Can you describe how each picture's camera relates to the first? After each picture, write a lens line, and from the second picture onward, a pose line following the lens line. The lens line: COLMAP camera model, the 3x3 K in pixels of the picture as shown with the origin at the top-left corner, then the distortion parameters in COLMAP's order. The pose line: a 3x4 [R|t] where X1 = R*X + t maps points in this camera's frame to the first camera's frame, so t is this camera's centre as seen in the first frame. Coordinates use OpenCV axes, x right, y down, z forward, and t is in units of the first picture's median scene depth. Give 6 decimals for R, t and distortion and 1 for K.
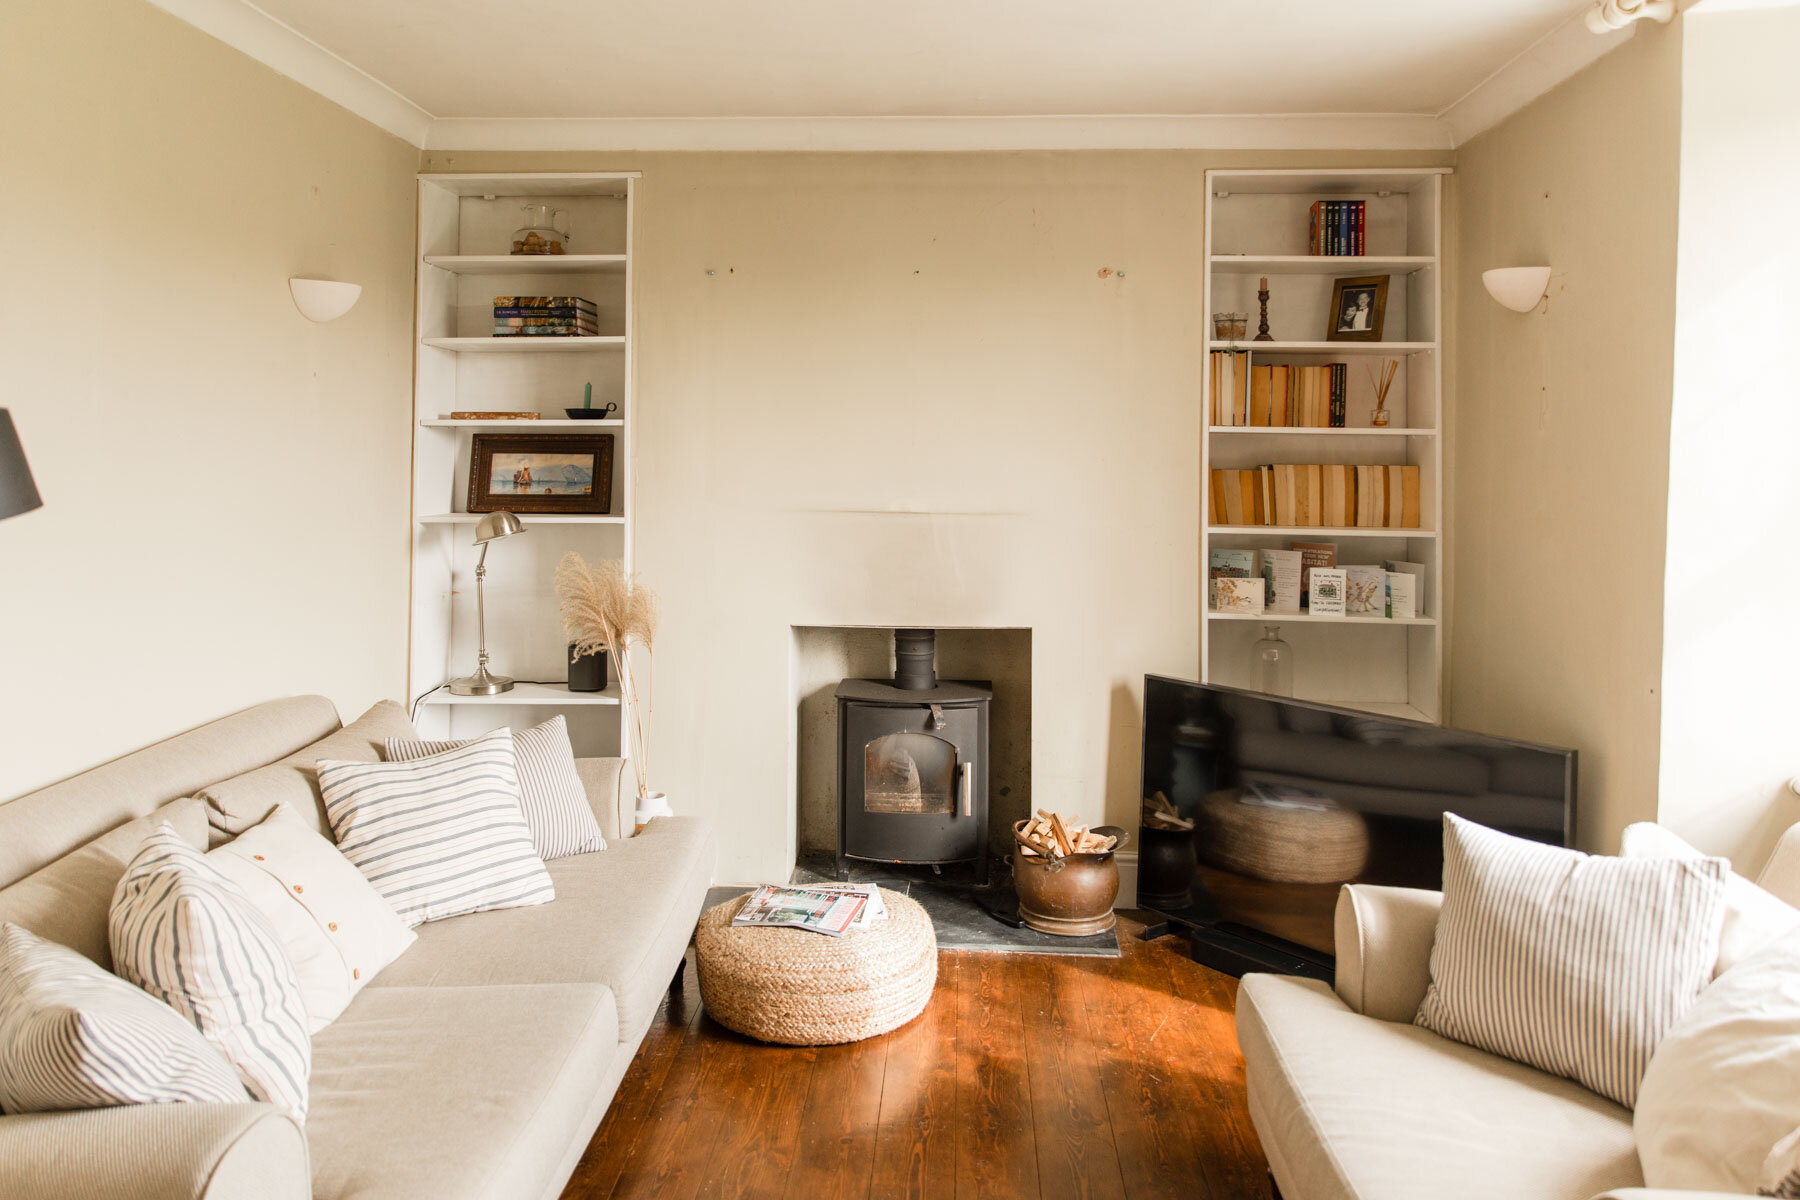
lens RADIAL K [[1273.5, 0, 901.1], [0, 1273.5, 448.3], [0, 0, 1]] dist [0.013881, -0.002361]
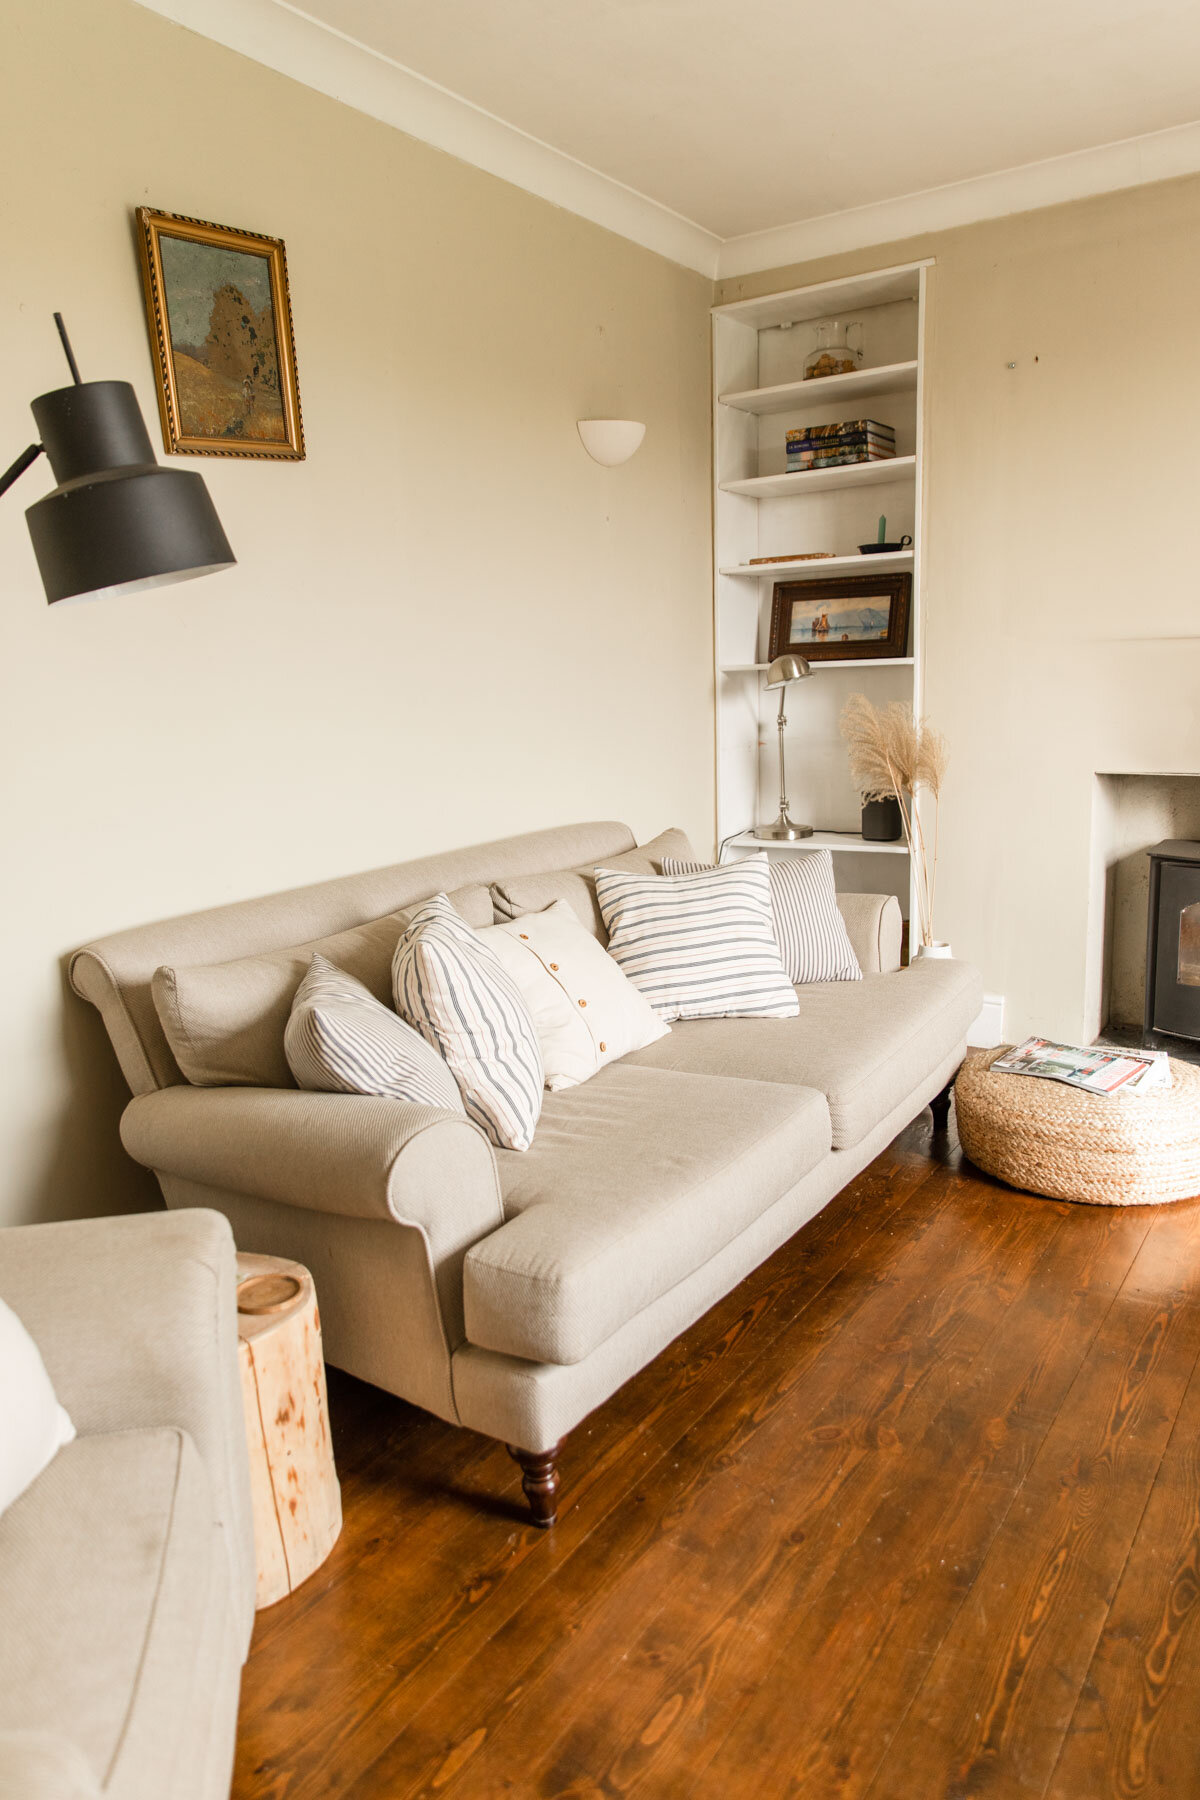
lens RADIAL K [[1244.8, 0, 600.0], [0, 1244.8, 900.0], [0, 0, 1]] dist [0.009289, -0.000658]
pose [[0.858317, 0.063926, -0.509121, 0.080837], [0.035679, 0.982372, 0.183498, 0.065579], [0.511877, -0.175665, 0.840906, 0.087127]]
